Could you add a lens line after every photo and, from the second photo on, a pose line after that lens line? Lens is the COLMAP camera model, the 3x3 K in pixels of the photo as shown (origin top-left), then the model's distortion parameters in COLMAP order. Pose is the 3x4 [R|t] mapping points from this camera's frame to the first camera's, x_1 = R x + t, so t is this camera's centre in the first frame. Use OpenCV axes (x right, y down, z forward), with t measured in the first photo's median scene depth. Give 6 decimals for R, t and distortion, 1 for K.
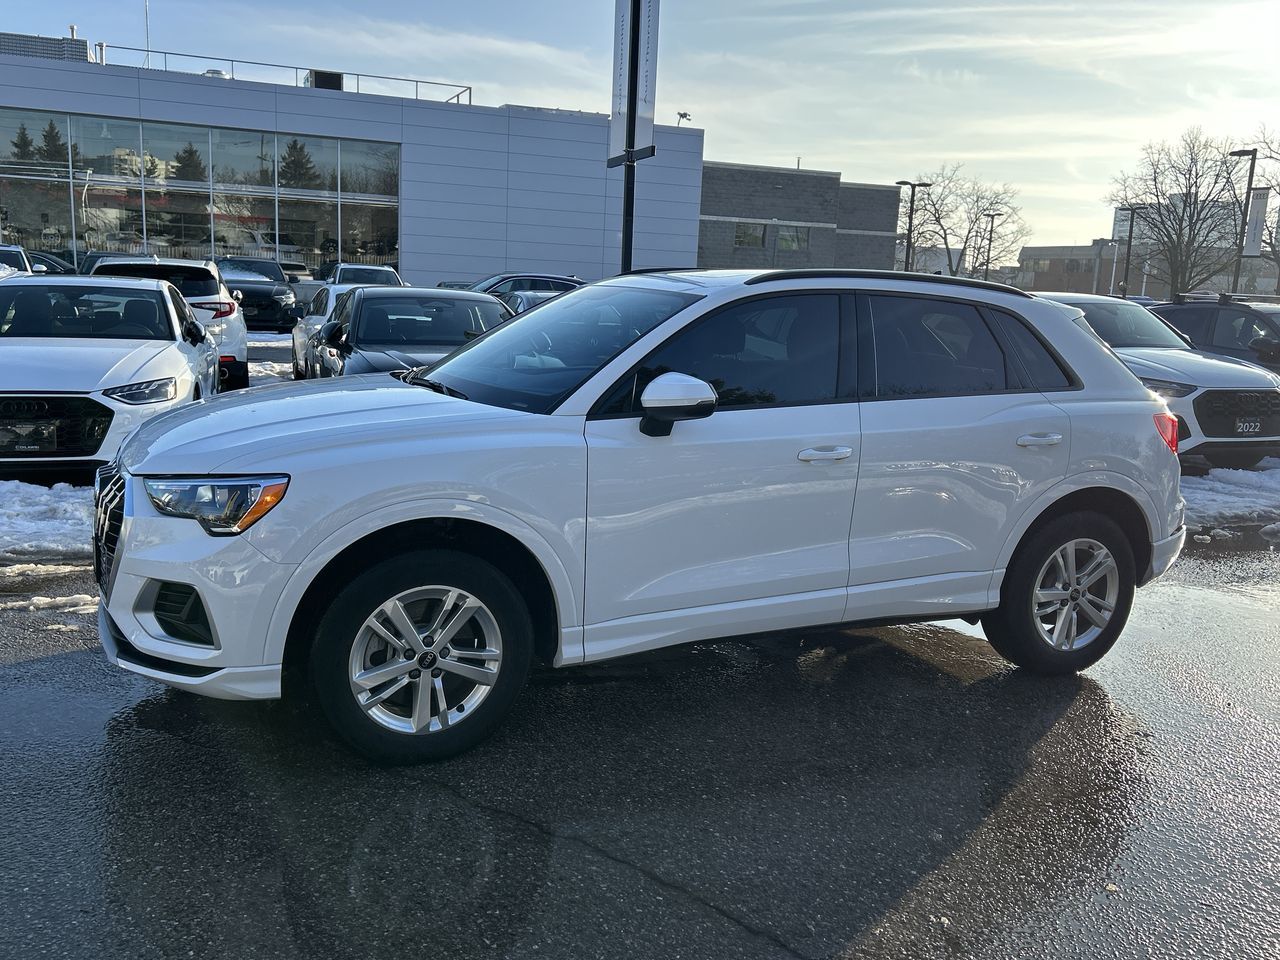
lens RADIAL K [[1160.1, 0, 644.0], [0, 1160.1, 480.4], [0, 0, 1]] dist [0.060183, -0.048081]
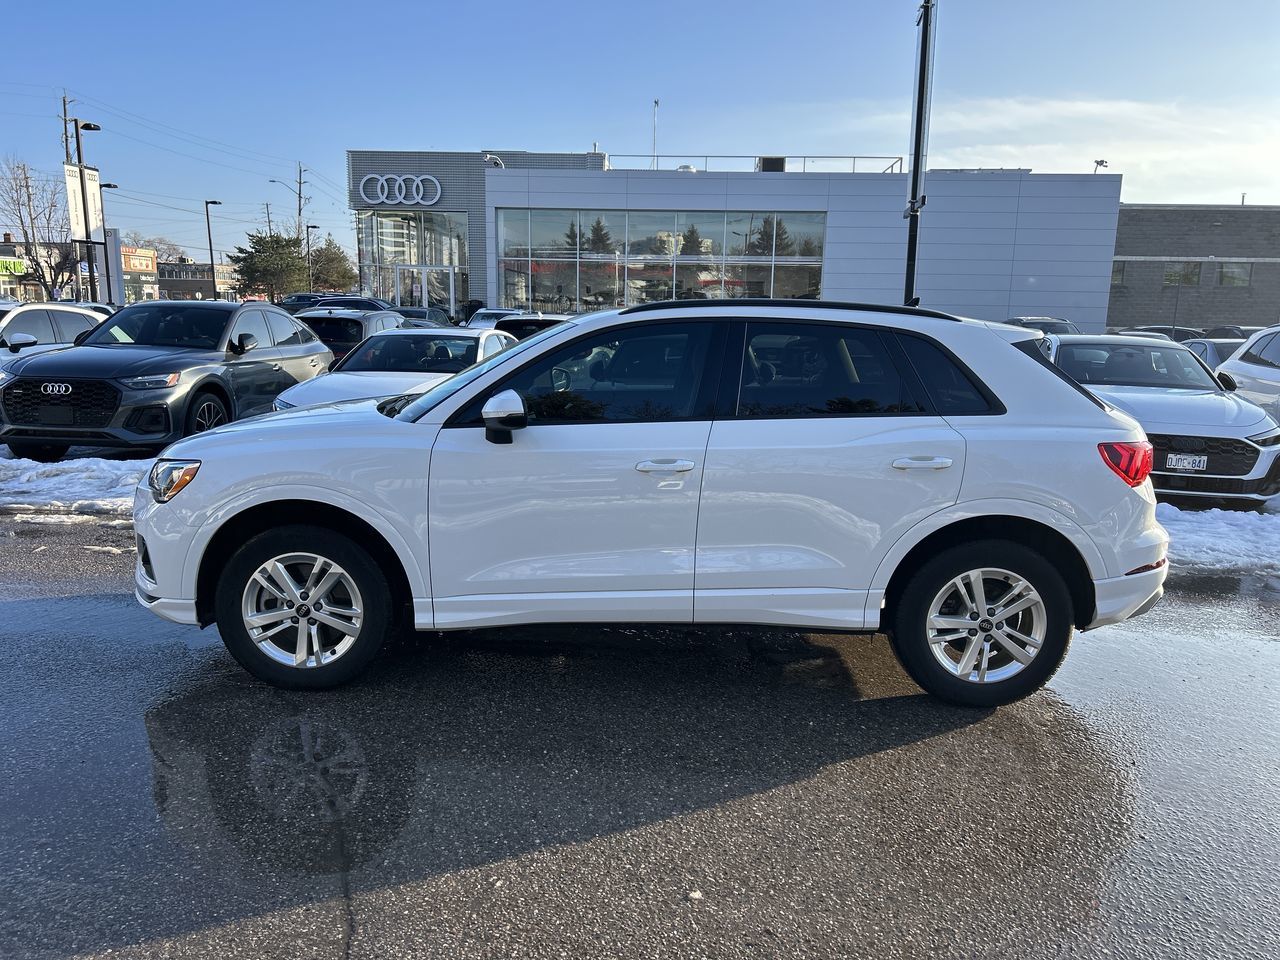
lens RADIAL K [[994.1, 0, 637.7], [0, 994.1, 486.9], [0, 0, 1]] dist [0.041313, -0.017944]
pose [[0.896729, 0.047687, -0.440004, 0.468270], [-0.053832, 0.998549, -0.001488, -0.000168], [0.439294, 0.025021, 0.897995, 0.127486]]
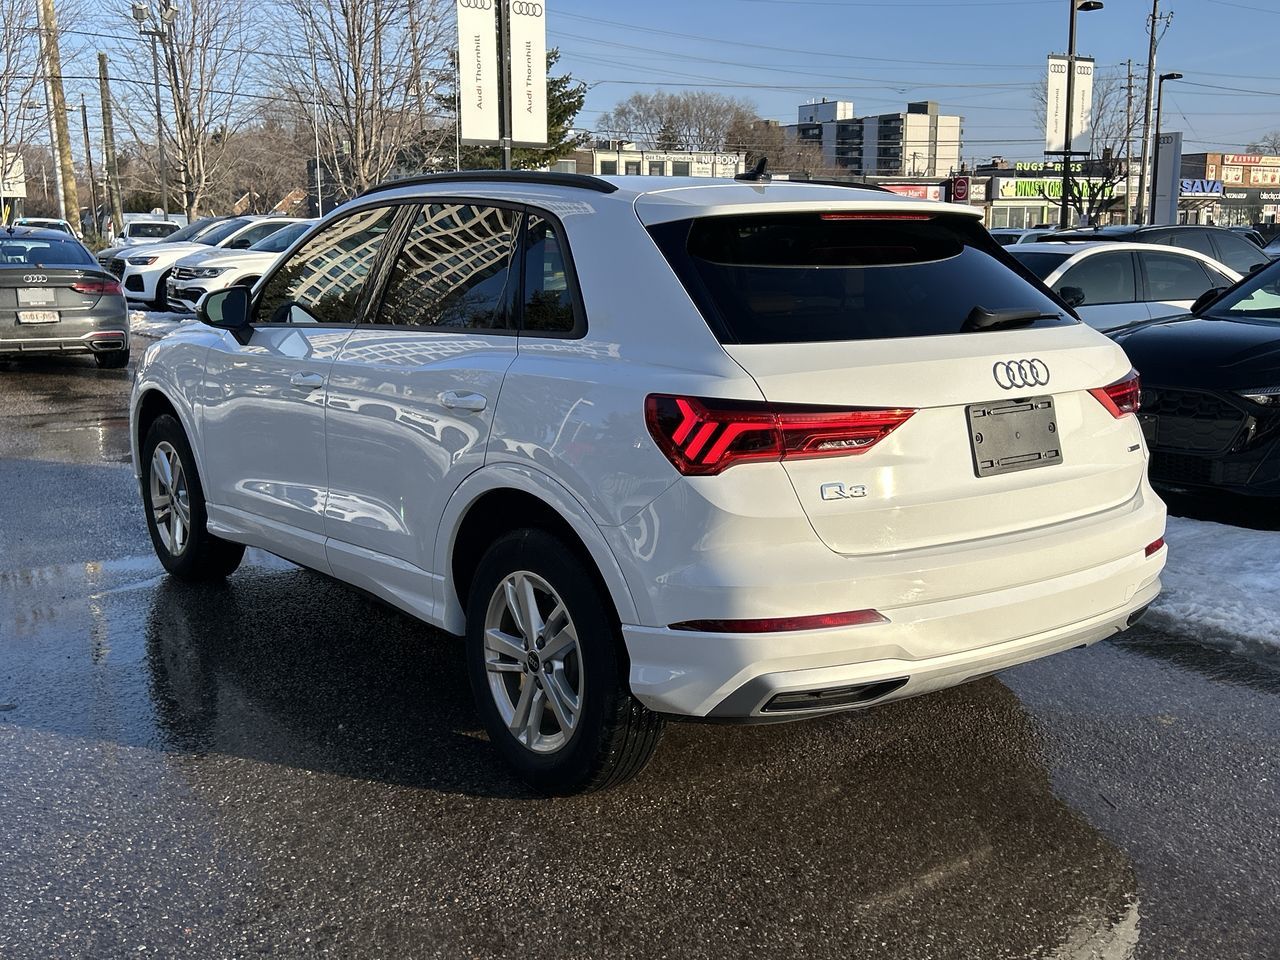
lens RADIAL K [[1409.4, 0, 649.0], [0, 1409.4, 483.2], [0, 0, 1]] dist [0.038609, 0.000000]
pose [[0.179114, 0.129361, -0.975287, 1.110518], [-0.164917, 0.981239, 0.099862, -0.085395], [0.969907, 0.142955, 0.197088, 0.892356]]
